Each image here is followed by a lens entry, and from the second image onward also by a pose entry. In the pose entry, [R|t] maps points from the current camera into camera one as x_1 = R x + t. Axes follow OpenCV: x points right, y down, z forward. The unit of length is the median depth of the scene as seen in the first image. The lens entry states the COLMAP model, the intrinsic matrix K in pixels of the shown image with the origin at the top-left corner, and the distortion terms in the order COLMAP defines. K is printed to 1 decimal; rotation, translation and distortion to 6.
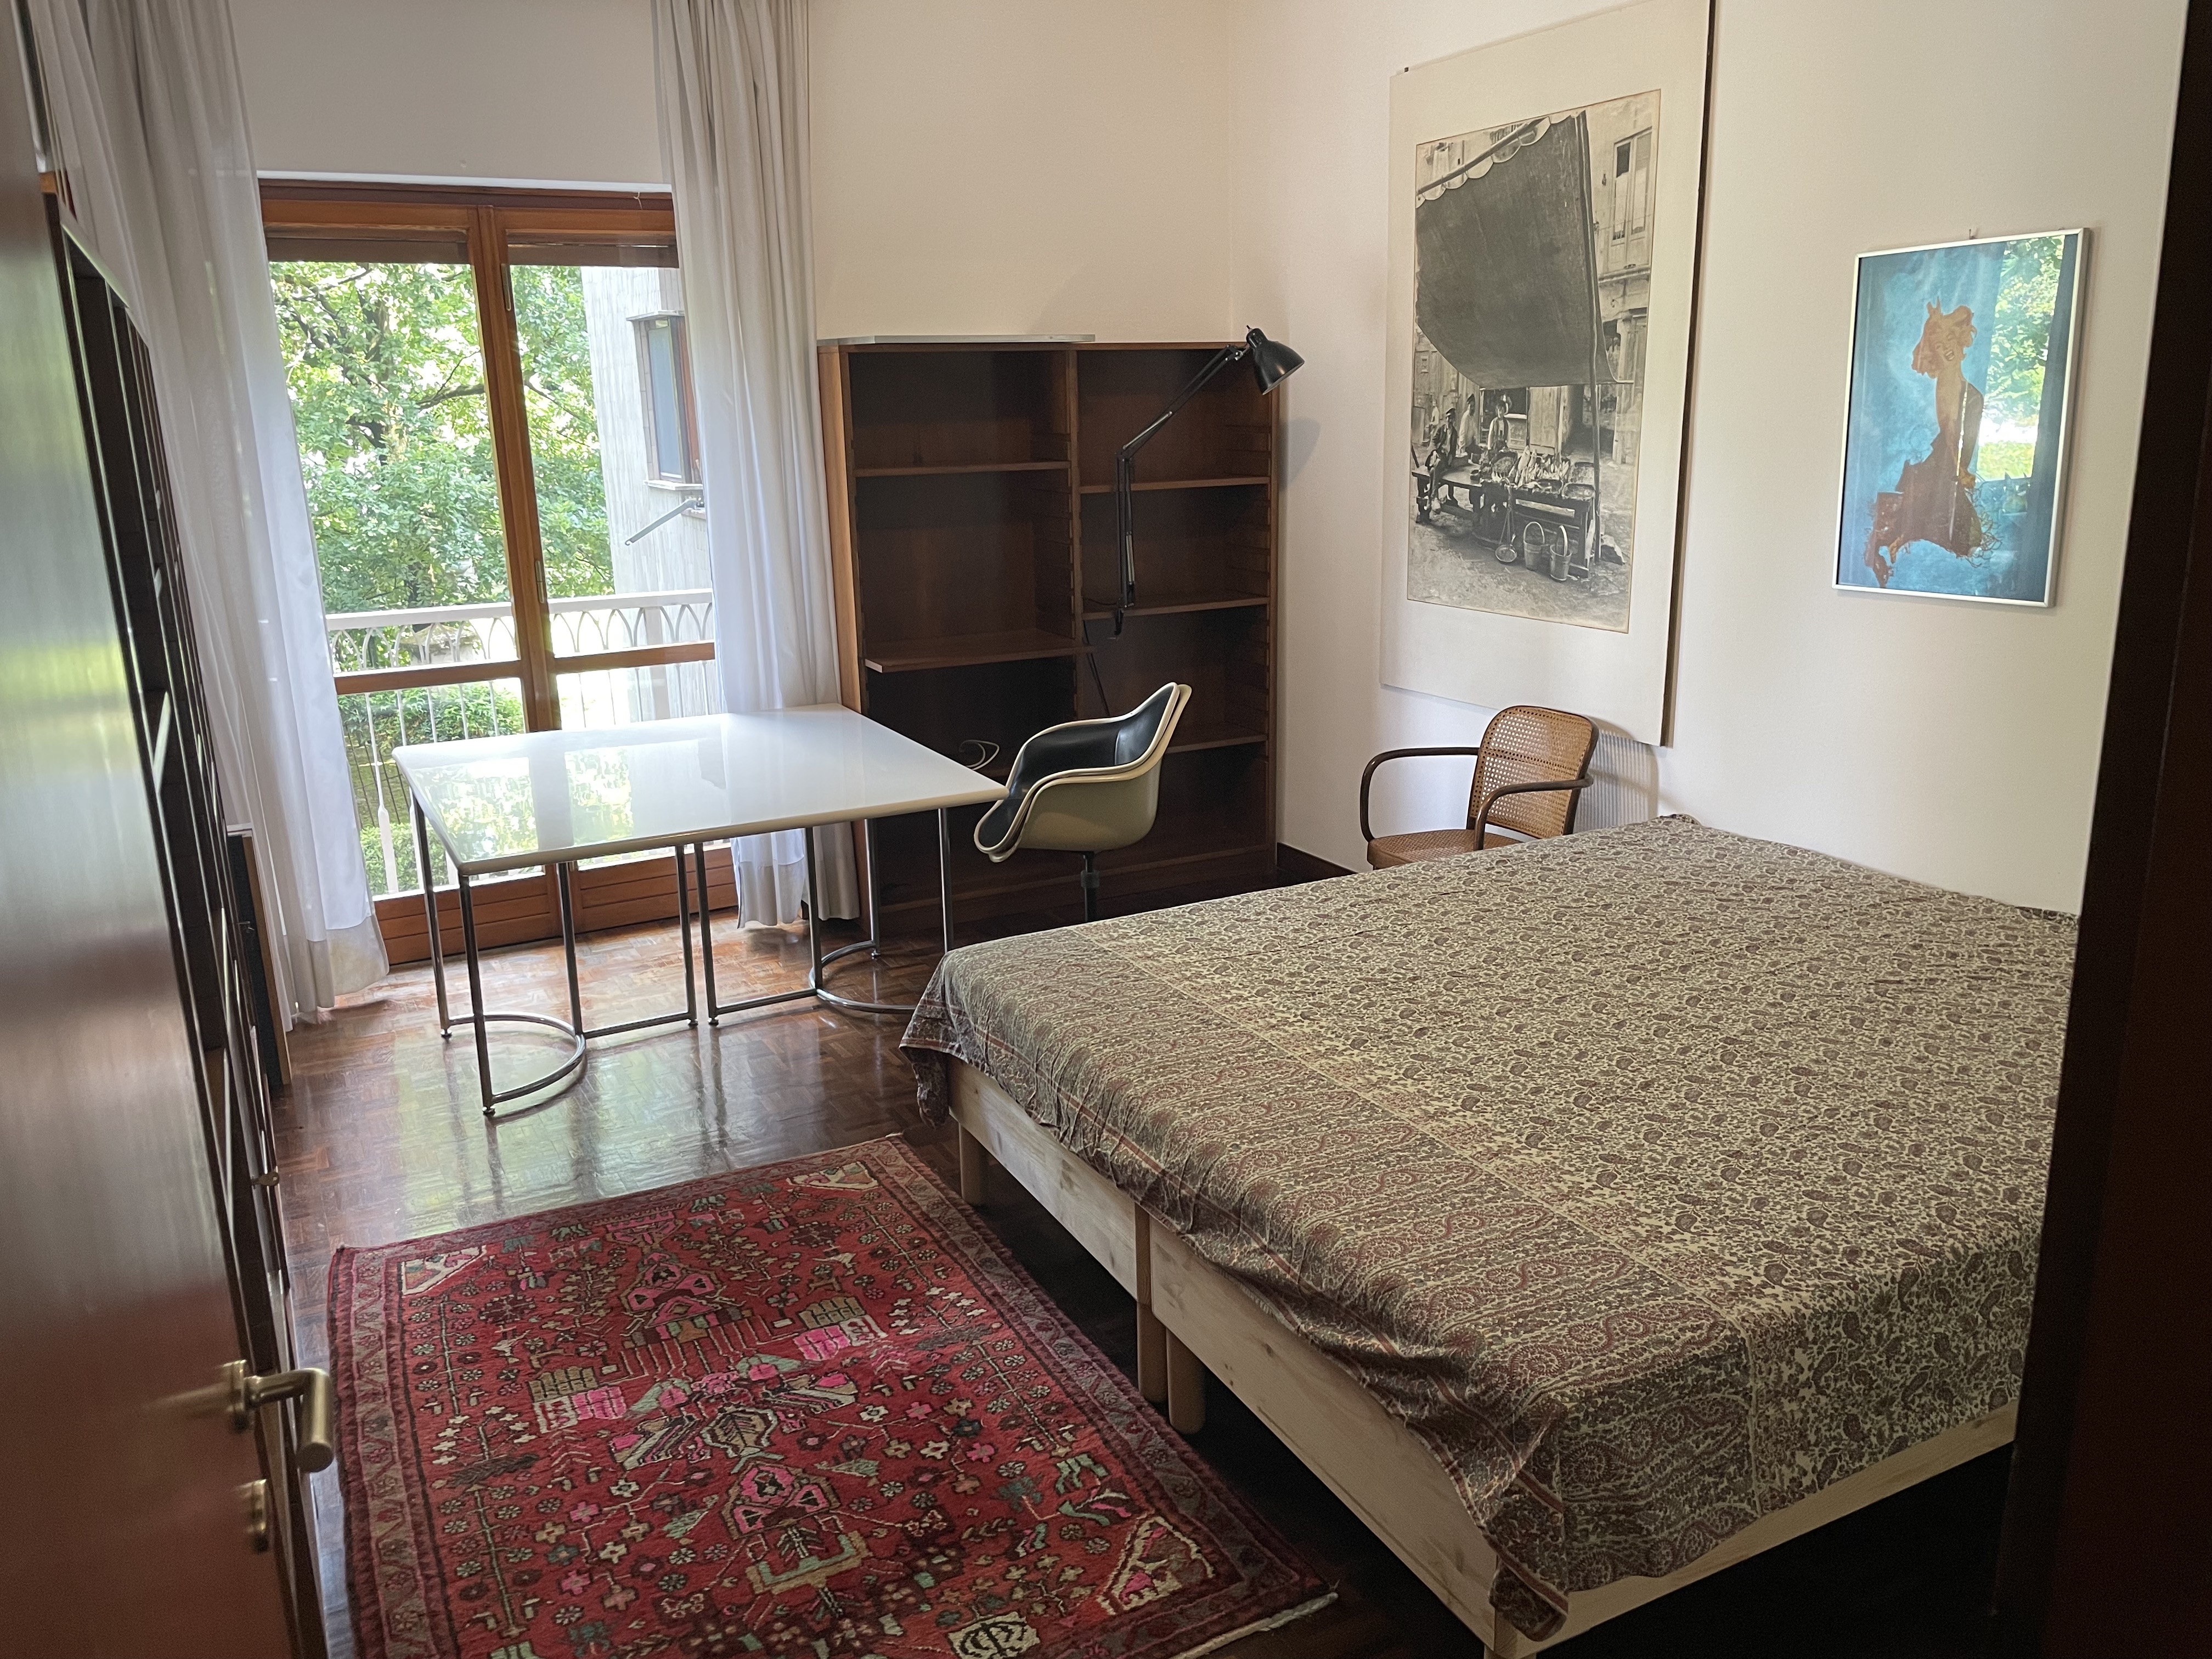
lens RADIAL K [[1675.0, 0, 1109.6], [0, 1675.0, 820.1], [0, 0, 1]] dist [0.099217, -0.119655]
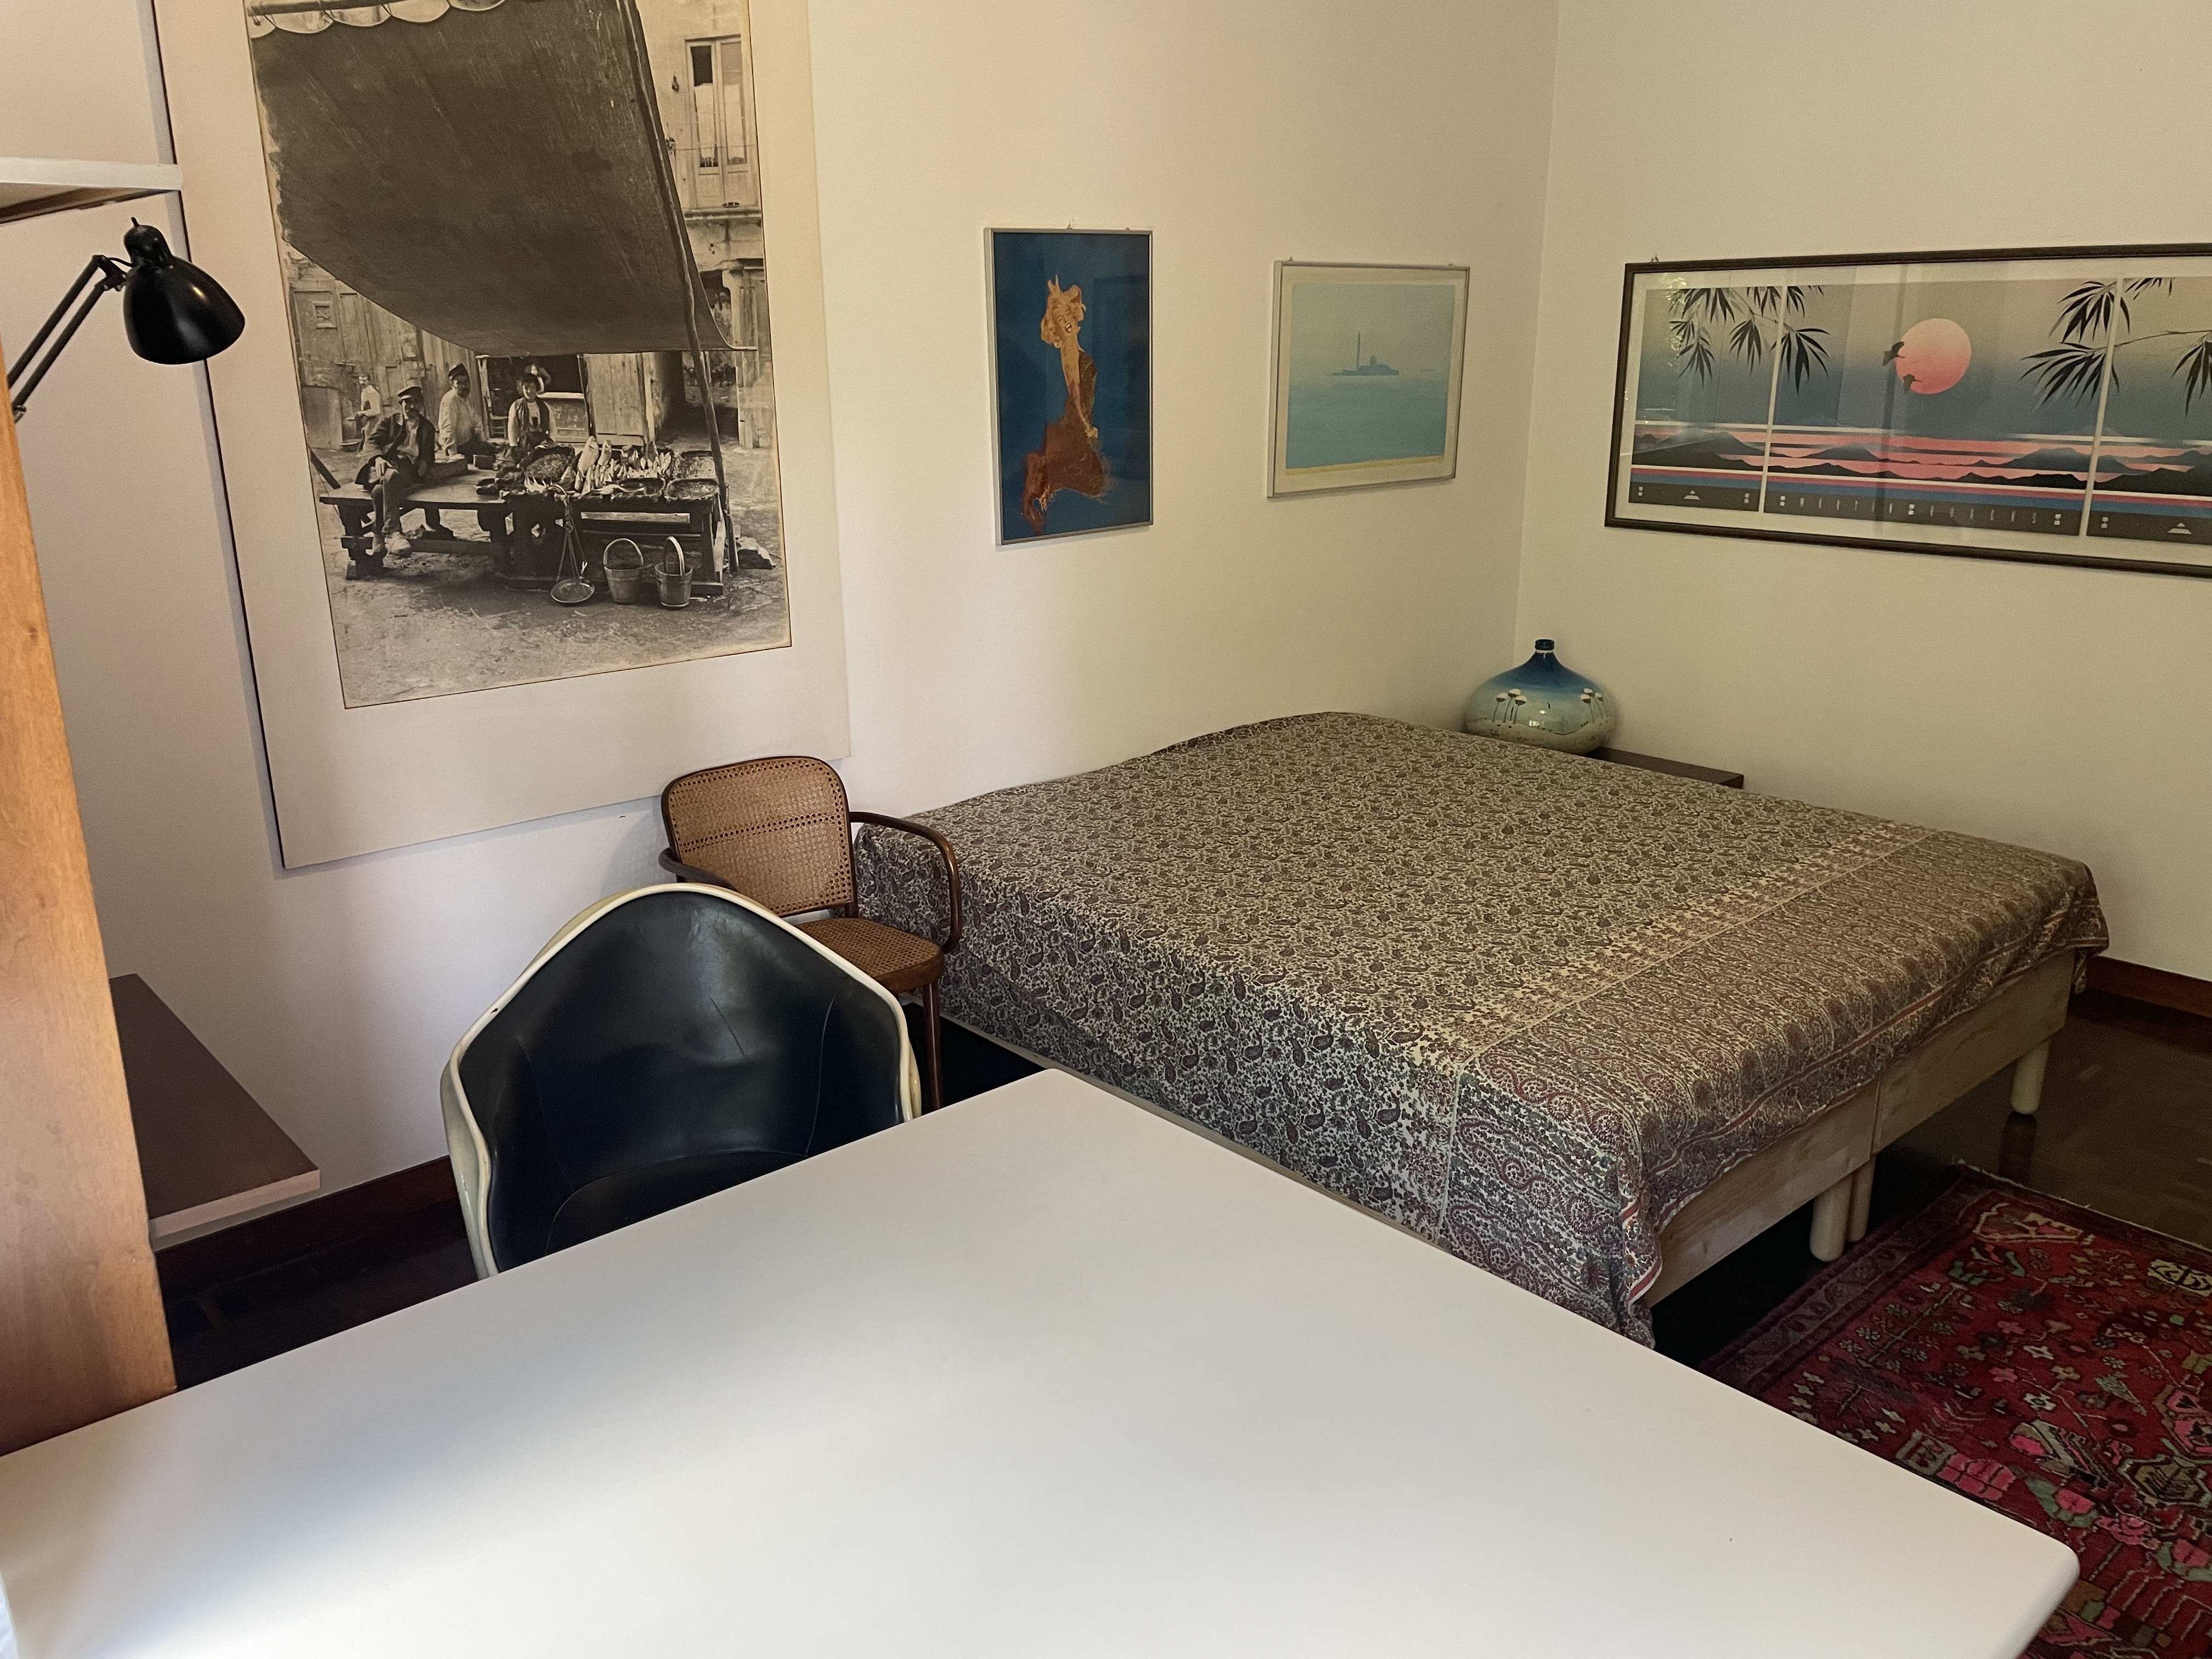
lens RADIAL K [[1664.7, 0, 1092.8], [0, 1664.7, 817.6], [0, 0, 1]] dist [0.092851, -0.117803]
pose [[-0.245955, -0.248584, 0.936863, -0.523776], [0.254765, 0.915990, 0.309930, -0.245201], [-0.935201, 0.314909, -0.161962, 0.987909]]
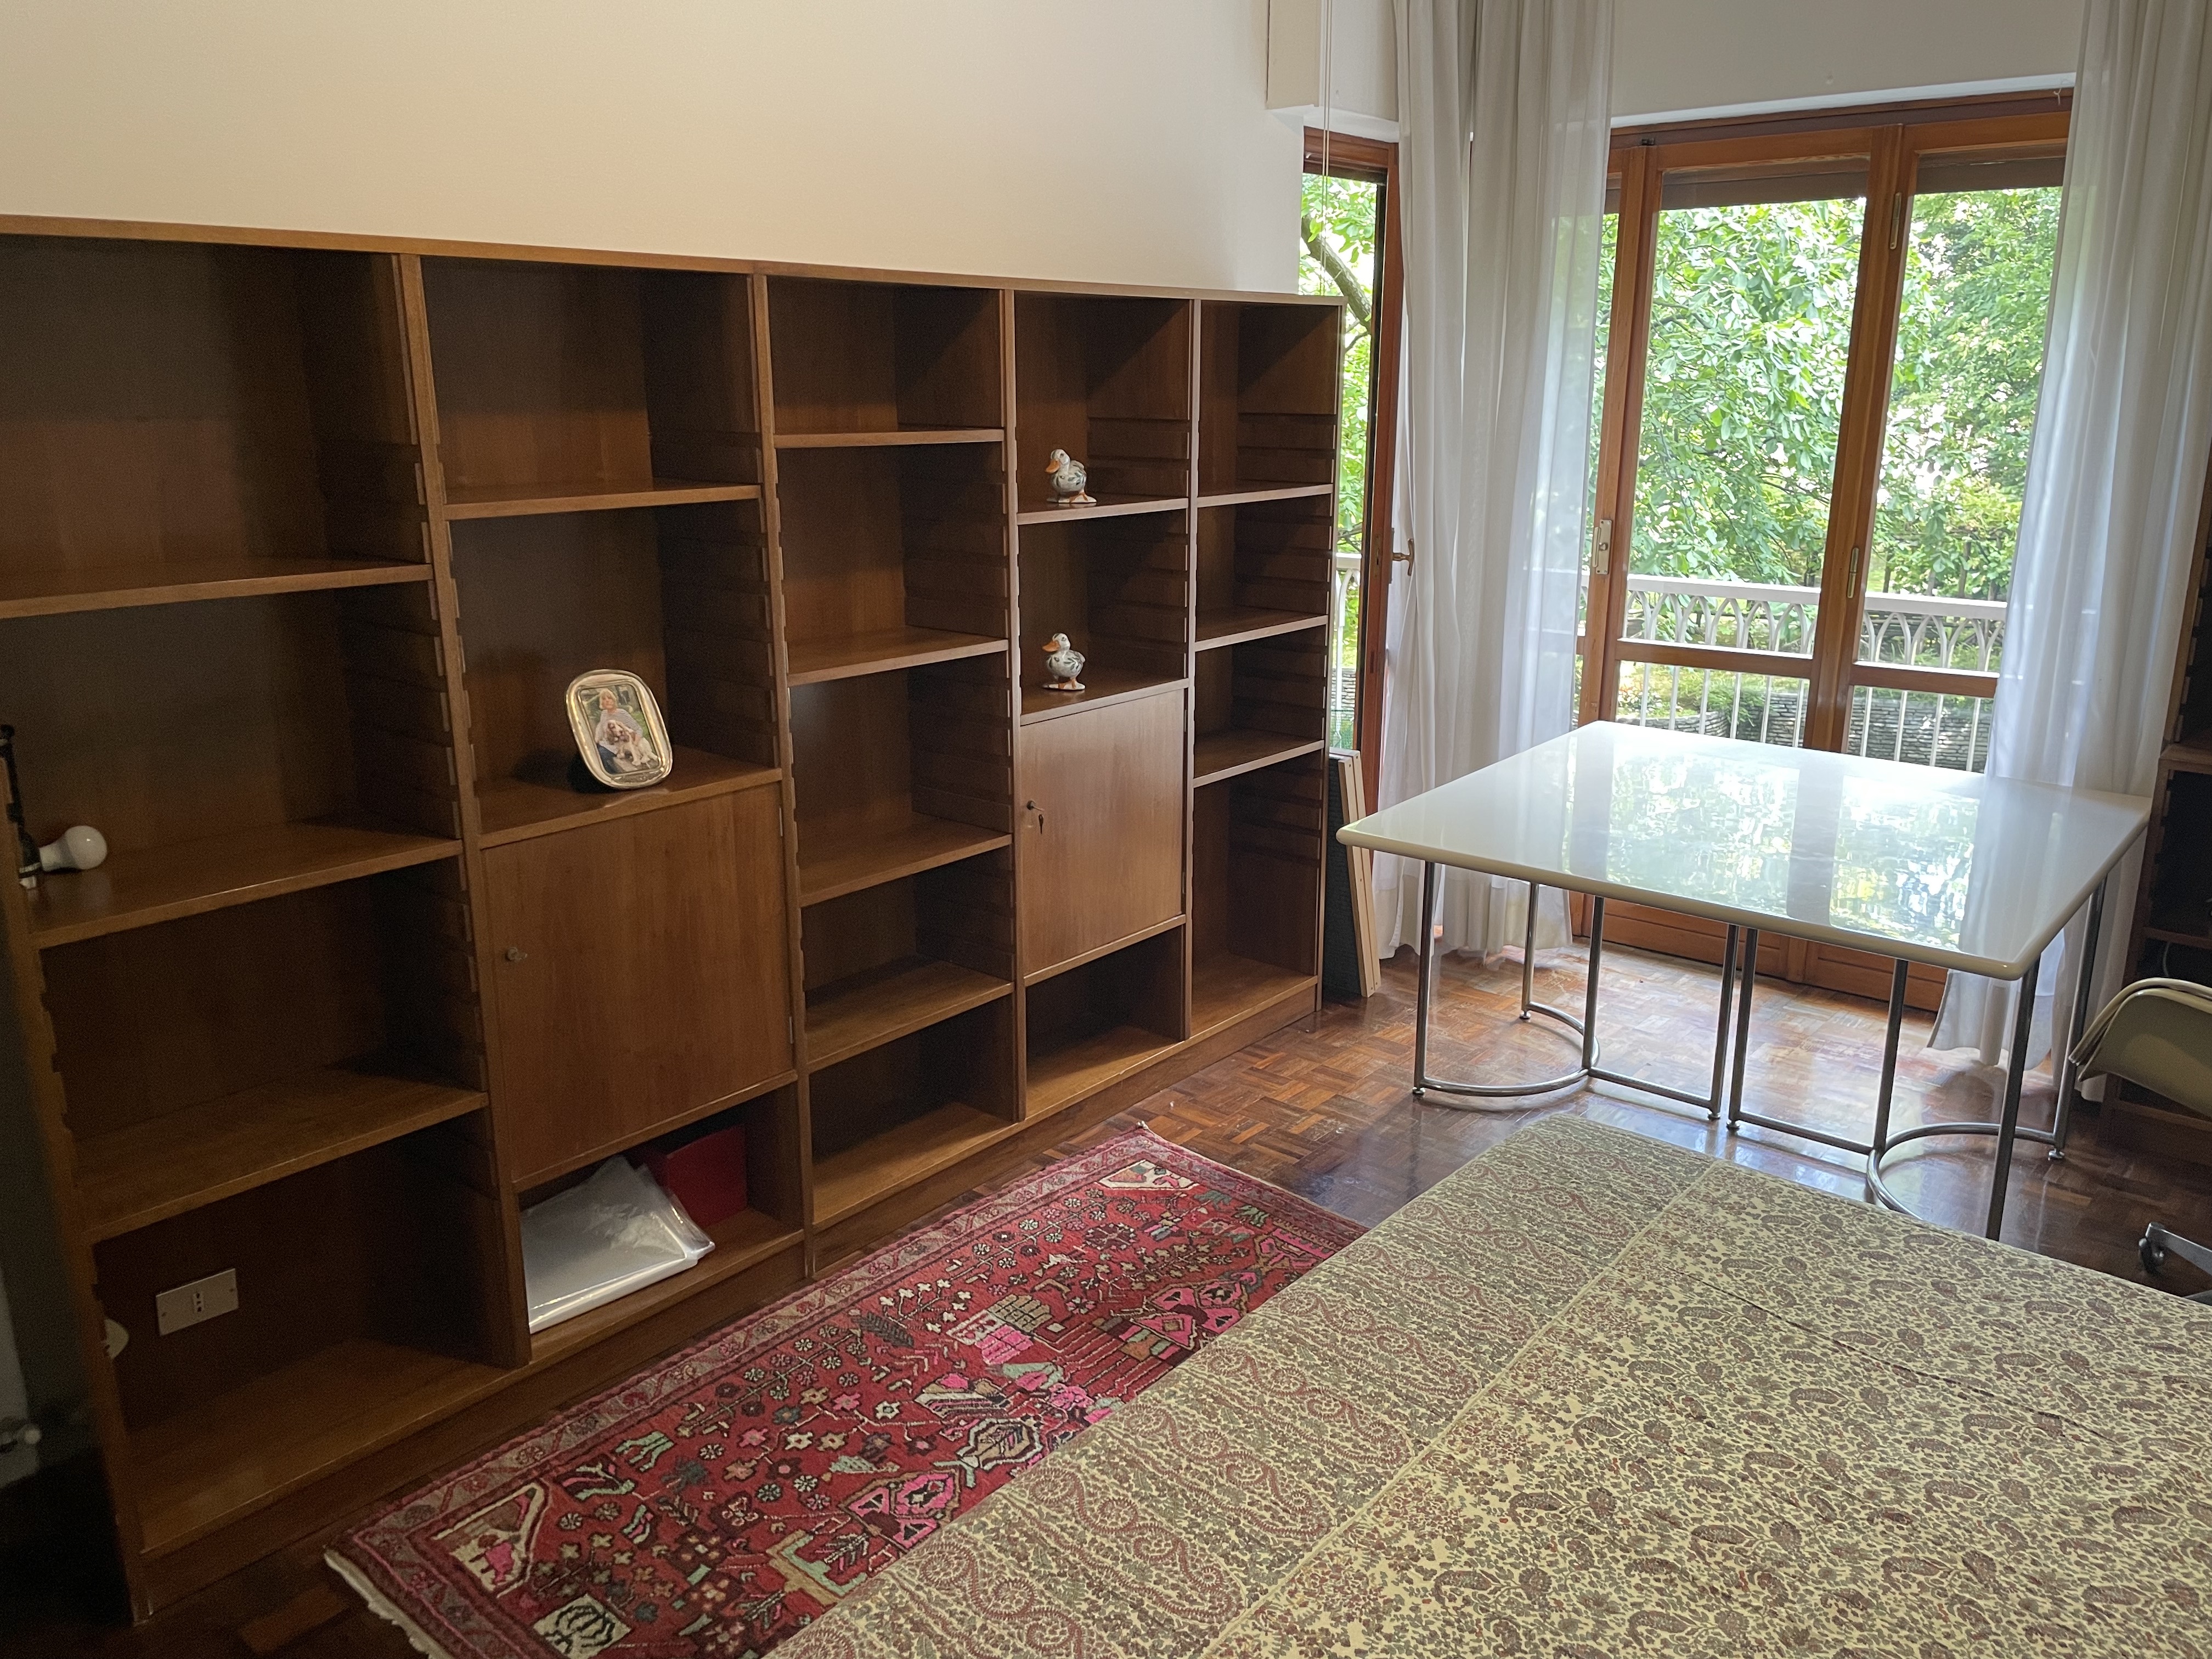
lens RADIAL K [[1663.2, 0, 1117.8], [0, 1663.2, 816.3], [0, 0, 1]] dist [0.092351, -0.116275]
pose [[0.379464, 0.263097, -0.887010, 0.348652], [-0.239382, 0.953989, 0.180556, -0.103014], [0.893702, 0.143820, 0.424986, 0.380268]]
